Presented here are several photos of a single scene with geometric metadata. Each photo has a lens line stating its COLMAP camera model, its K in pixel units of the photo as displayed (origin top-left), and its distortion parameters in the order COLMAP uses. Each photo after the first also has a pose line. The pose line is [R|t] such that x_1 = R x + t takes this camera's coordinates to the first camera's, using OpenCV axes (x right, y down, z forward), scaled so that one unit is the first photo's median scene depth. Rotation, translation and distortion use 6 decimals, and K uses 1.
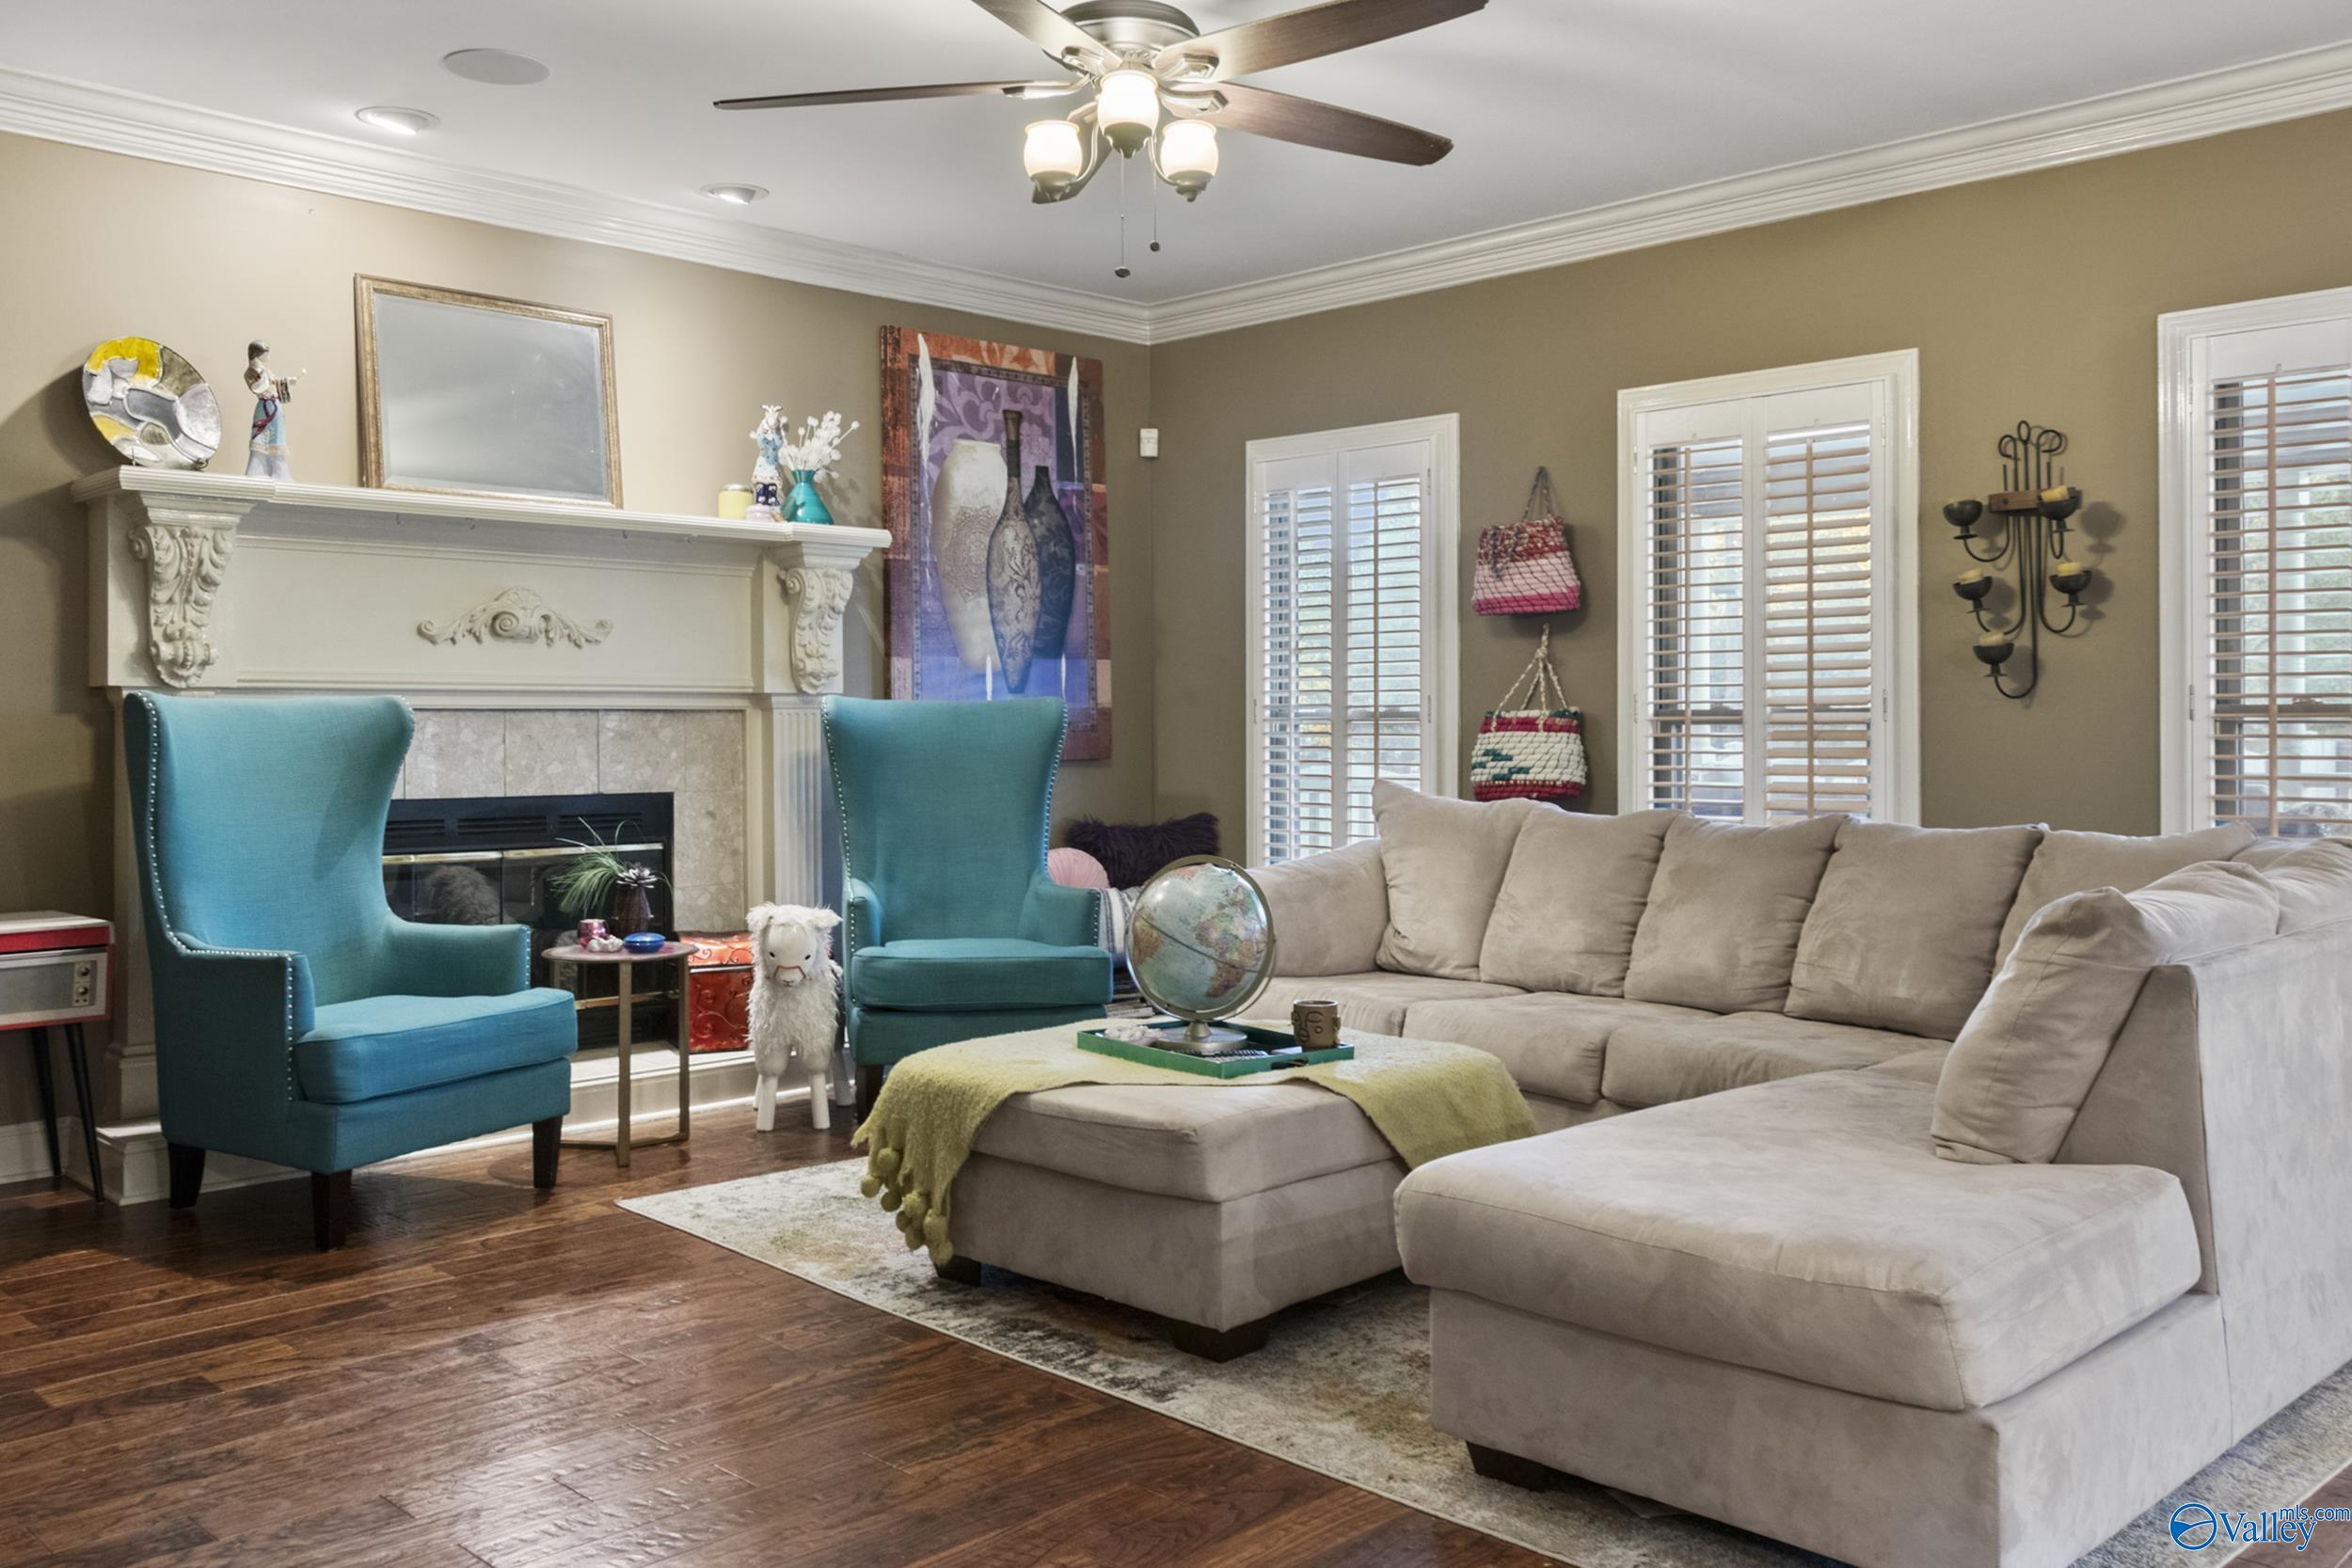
lens RADIAL K [[1942.9, 0, 1175.1], [0, 1942.9, 773.0], [0, 0, 1]] dist [0.017808, -0.001634]
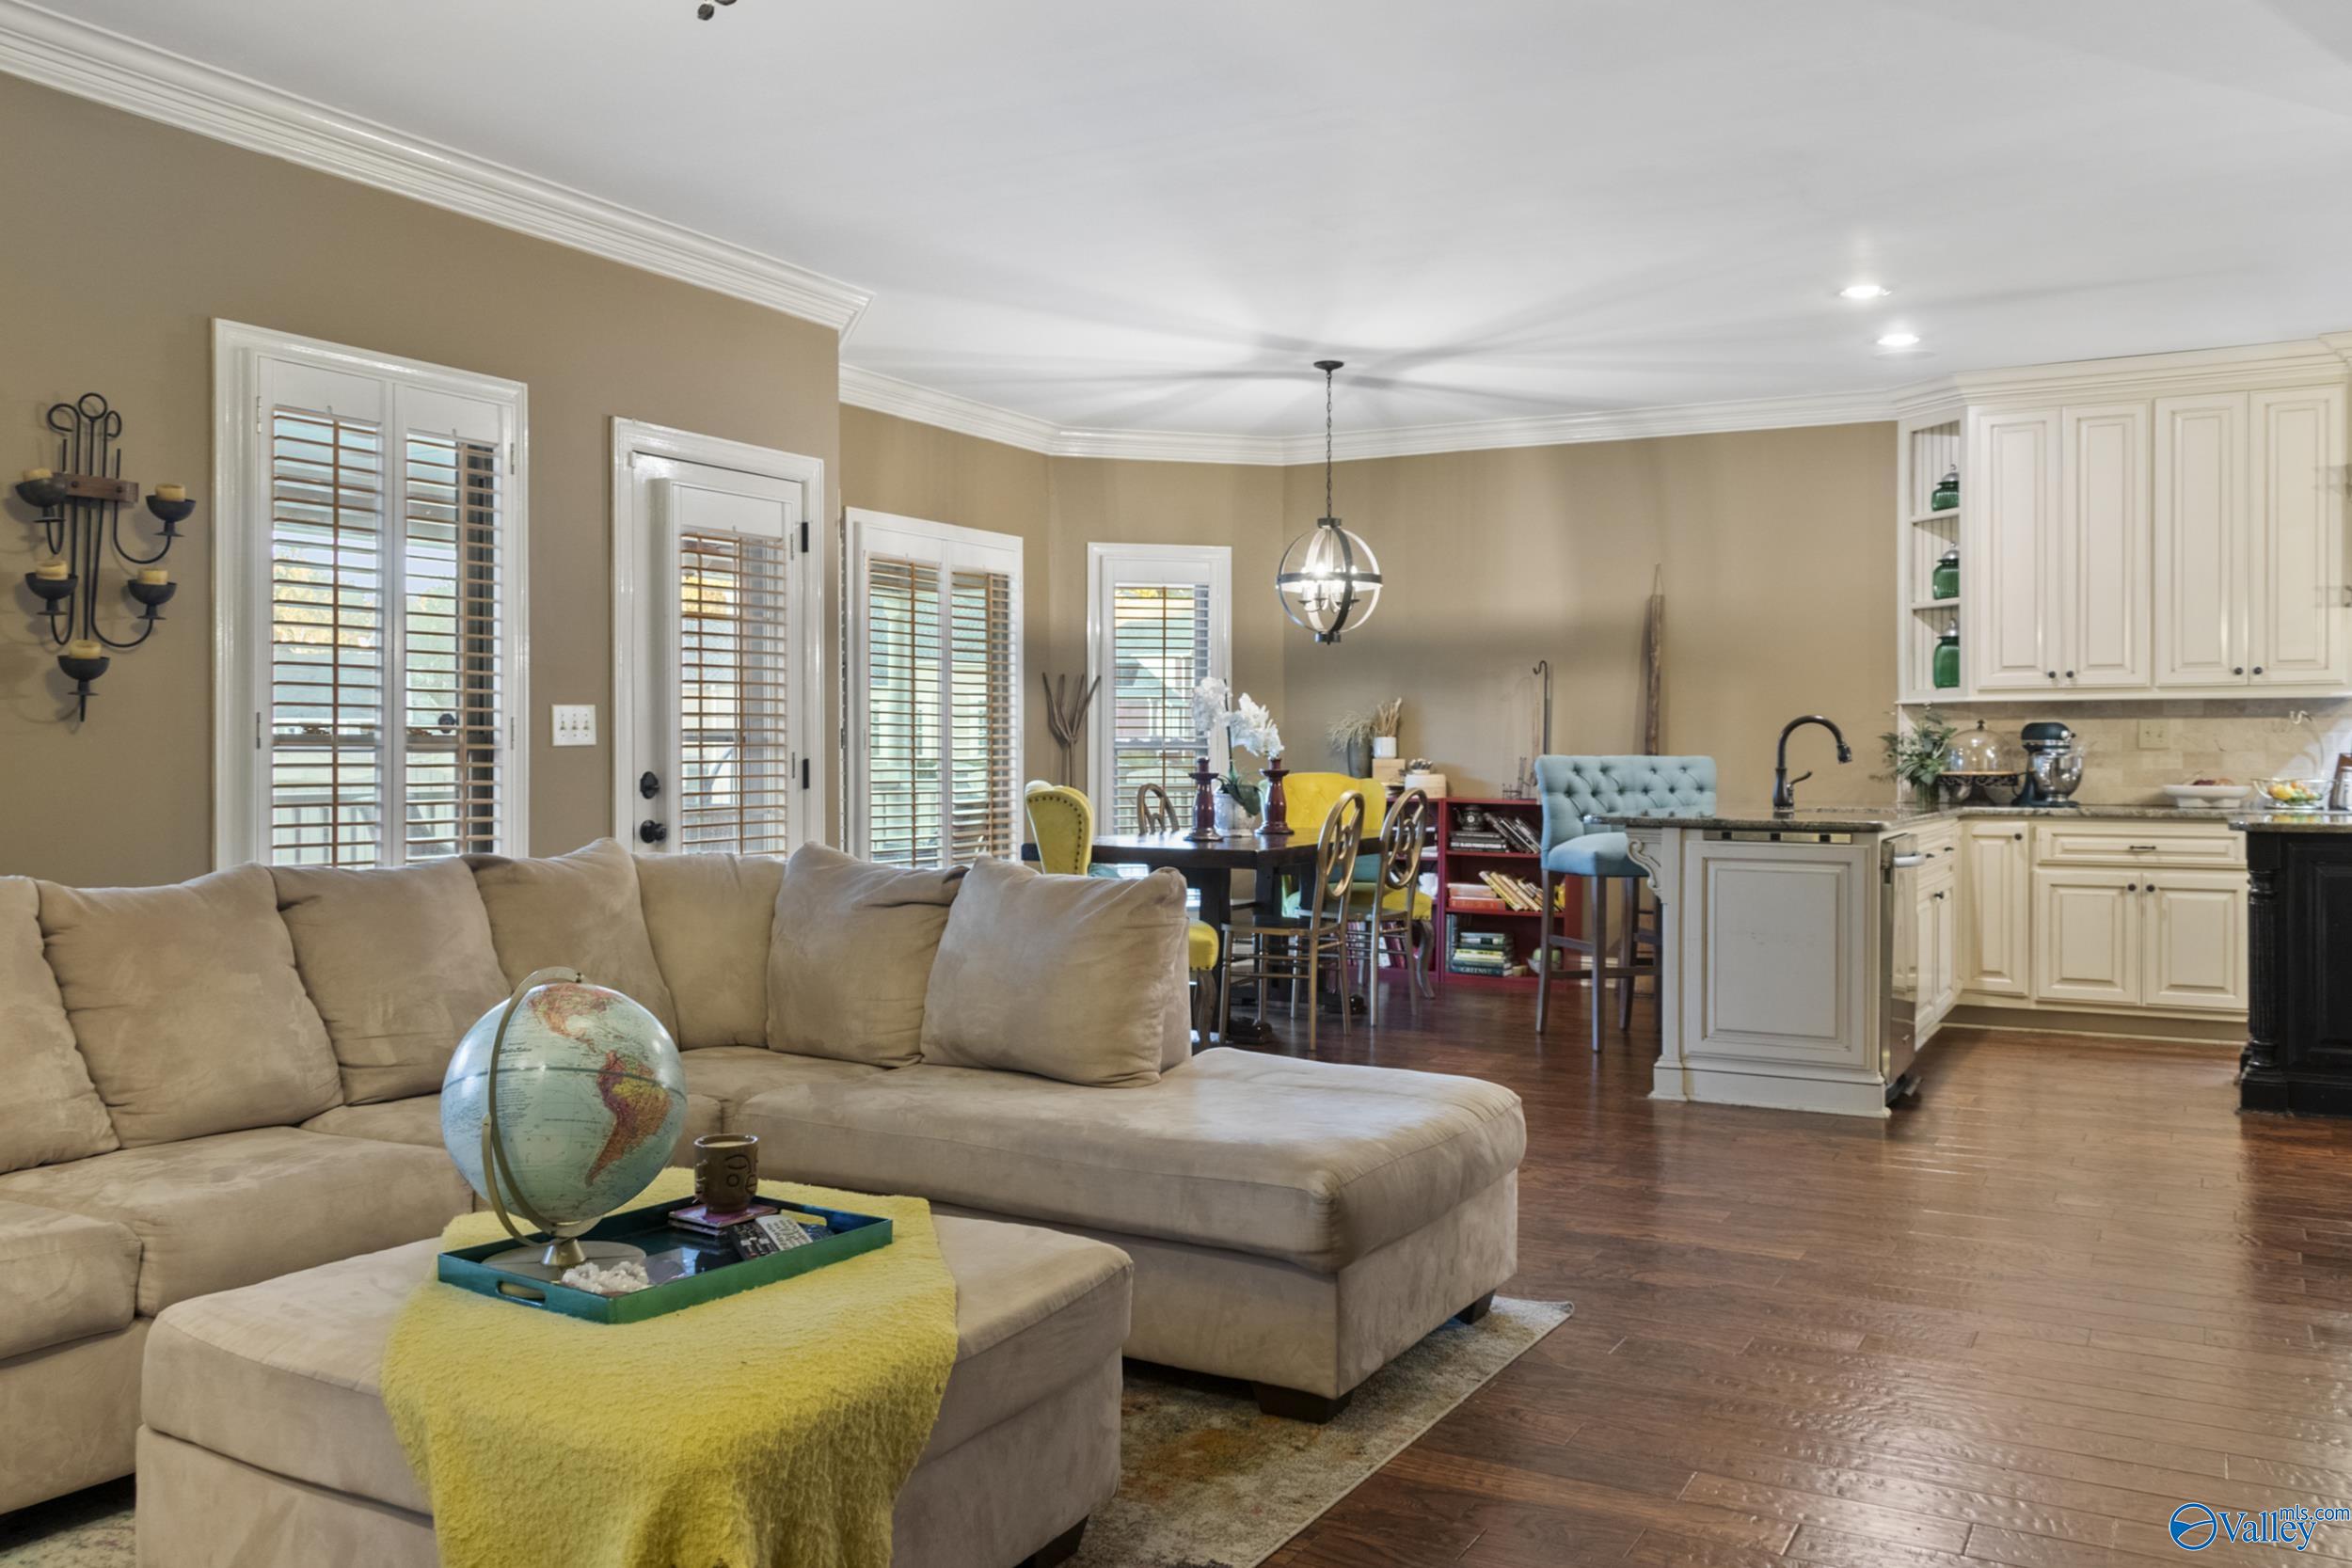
lens RADIAL K [[1942.9, 0, 1173.7], [0, 1942.9, 776.4], [0, 0, 1]] dist [0.017808, -0.001634]
pose [[-0.284298, -0.009750, 0.958686, -0.788544], [0.025008, 0.999533, 0.017582, -0.028488], [-0.958410, 0.028973, -0.283921, 1.240029]]
